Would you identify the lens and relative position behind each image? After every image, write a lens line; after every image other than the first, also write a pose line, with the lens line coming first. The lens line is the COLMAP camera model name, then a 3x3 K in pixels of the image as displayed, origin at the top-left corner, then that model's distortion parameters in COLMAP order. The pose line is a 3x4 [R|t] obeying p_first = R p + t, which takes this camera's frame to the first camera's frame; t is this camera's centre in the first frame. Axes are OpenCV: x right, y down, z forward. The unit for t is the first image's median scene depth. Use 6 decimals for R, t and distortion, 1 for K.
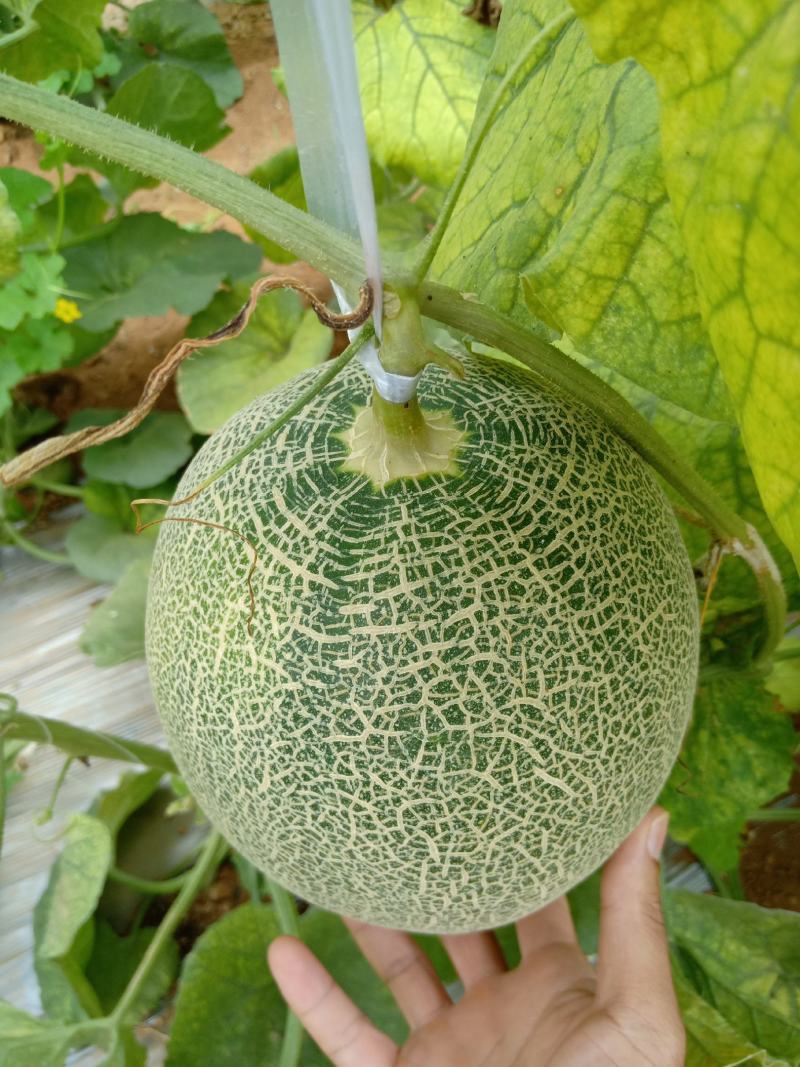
lens RADIAL K [[768.2, 0, 399.3], [0, 768.2, 535.2], [0, 0, 1]] dist [0.024016, -0.006330]
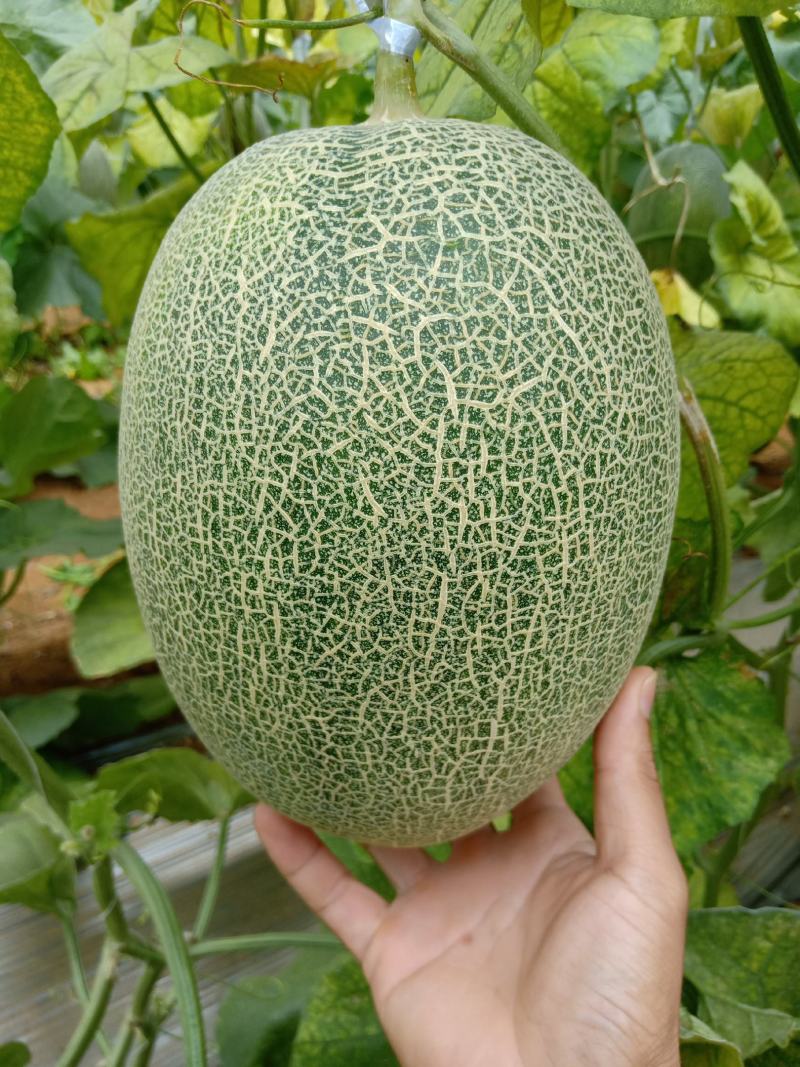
lens RADIAL K [[768.2, 0, 399.2], [0, 768.2, 534.9], [0, 0, 1]] dist [0.024016, -0.006330]
pose [[0.993554, 0.013843, 0.112511, -0.125215], [0.037759, 0.895421, -0.443617, 1.004985], [-0.106886, 0.445005, 0.889126, 0.265410]]
